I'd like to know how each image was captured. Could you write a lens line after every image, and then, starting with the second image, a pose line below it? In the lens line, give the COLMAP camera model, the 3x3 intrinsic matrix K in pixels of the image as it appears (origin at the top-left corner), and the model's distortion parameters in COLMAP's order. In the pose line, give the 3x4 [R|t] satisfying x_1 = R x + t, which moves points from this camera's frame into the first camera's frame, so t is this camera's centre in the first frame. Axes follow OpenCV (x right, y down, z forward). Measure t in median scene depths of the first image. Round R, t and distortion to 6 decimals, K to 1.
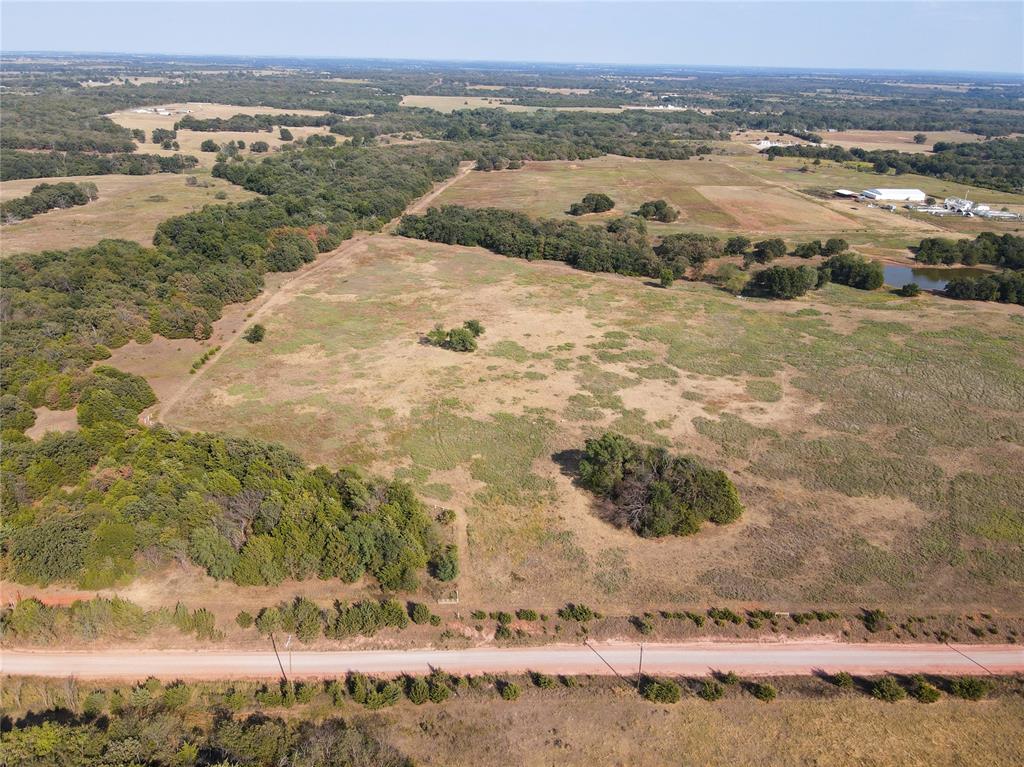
lens RADIAL K [[745.6, 0, 512.0], [0, 745.6, 383.5], [0, 0, 1]] dist [0.003608, 0.011591]
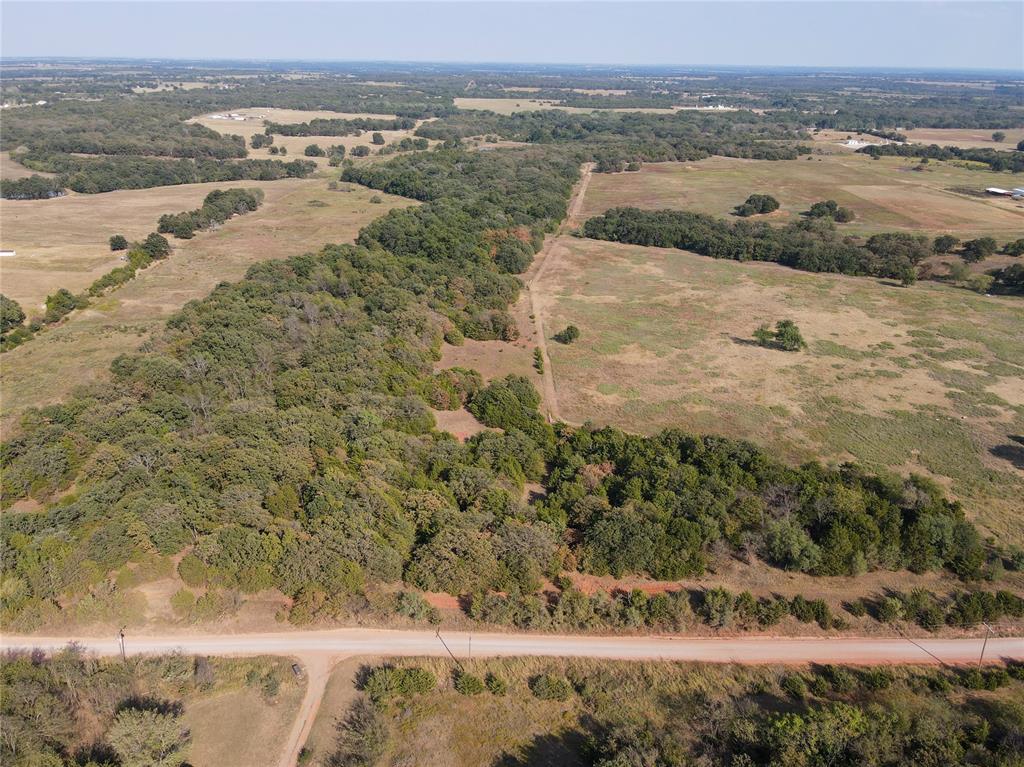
lens RADIAL K [[745.6, 0, 512.0], [0, 745.6, 383.5], [0, 0, 1]] dist [0.003608, 0.011591]
pose [[0.999963, -0.007588, -0.003934, -0.141951], [0.007583, 0.999970, -0.001494, 0.000112], [0.003945, 0.001464, 0.999991, -0.007266]]
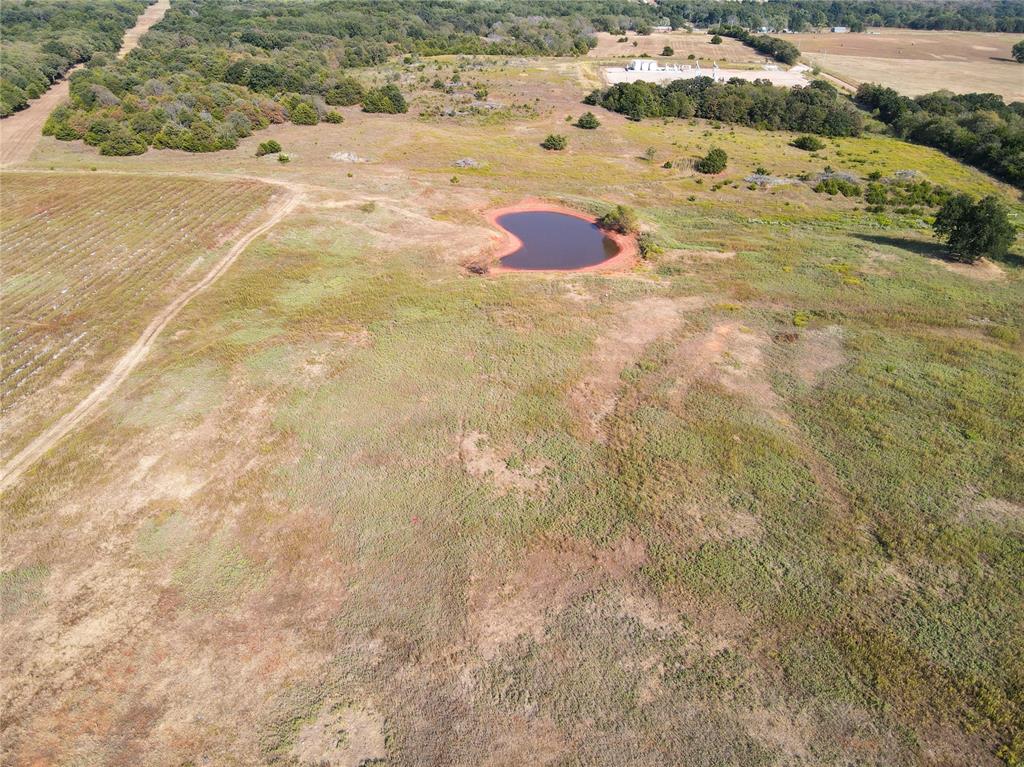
lens RADIAL K [[746.1, 0, 512.0], [0, 746.1, 383.5], [0, 0, 1]] dist [0.009064, -0.005248]
pose [[0.999786, 0.007050, -0.019455, 0.336367], [-0.004744, 0.993223, 0.116123, -0.244131], [0.020141, -0.116006, 0.993044, 0.714534]]
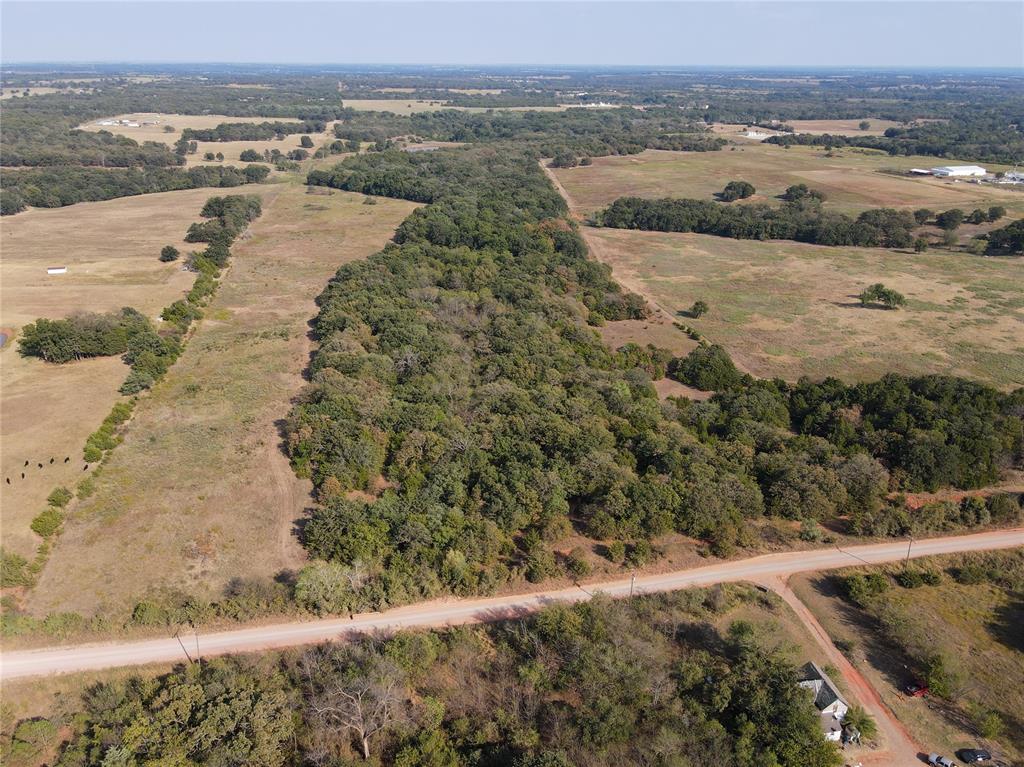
lens RADIAL K [[745.6, 0, 512.0], [0, 745.6, 383.5], [0, 0, 1]] dist [0.003608, 0.011591]
pose [[0.980521, -0.092202, 0.173430, -0.278687], [0.092378, 0.995699, 0.007075, 0.003238], [-0.173336, 0.009084, 0.984821, -0.018569]]
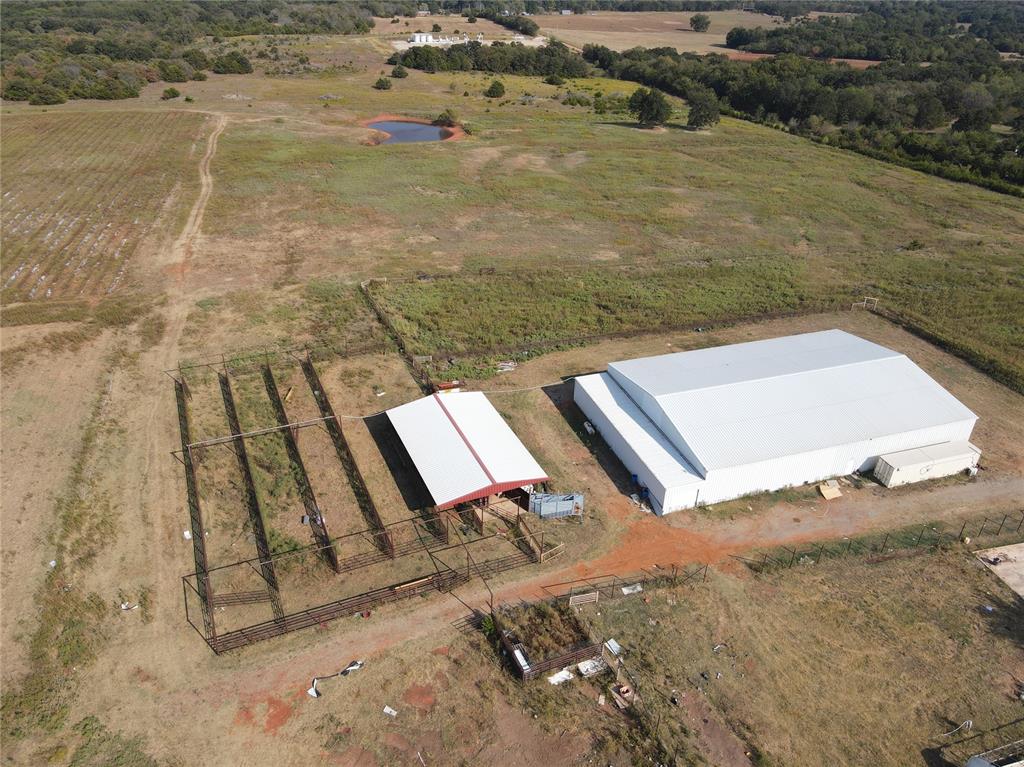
lens RADIAL K [[745.6, 0, 512.0], [0, 745.6, 383.5], [0, 0, 1]] dist [0.003608, 0.011591]
pose [[0.958516, -0.143103, 0.246512, 0.293533], [0.111739, 0.984262, 0.136902, -0.194968], [-0.262224, -0.103678, 0.959422, 0.599951]]
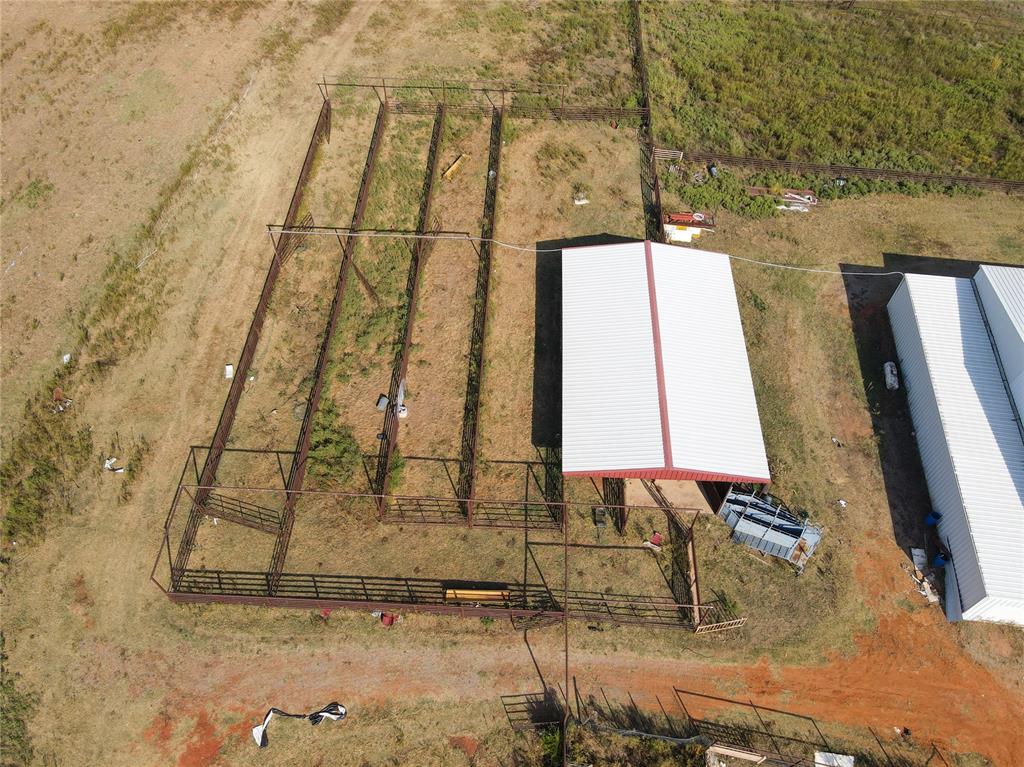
lens RADIAL K [[745.6, 0, 512.0], [0, 745.6, 383.5], [0, 0, 1]] dist [0.003608, 0.011591]
pose [[0.985581, 0.127309, -0.111456, 0.305899], [-0.054958, 0.863853, 0.500738, -0.200998], [0.160030, -0.487392, 0.858394, 0.641182]]
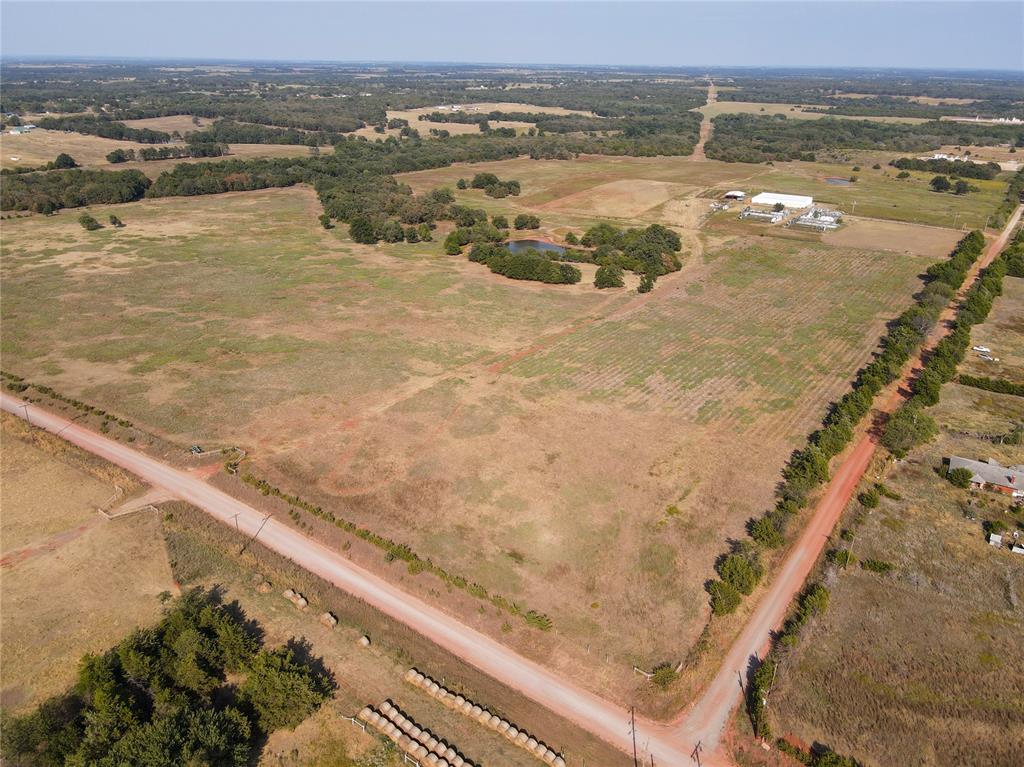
lens RADIAL K [[745.6, 0, 512.0], [0, 745.6, 383.5], [0, 0, 1]] dist [0.003608, 0.011591]
pose [[0.828401, 0.215623, -0.516970, 0.524185], [-0.221825, 0.973768, 0.050693, -0.000651], [0.514340, 0.072682, 0.854501, 0.028522]]
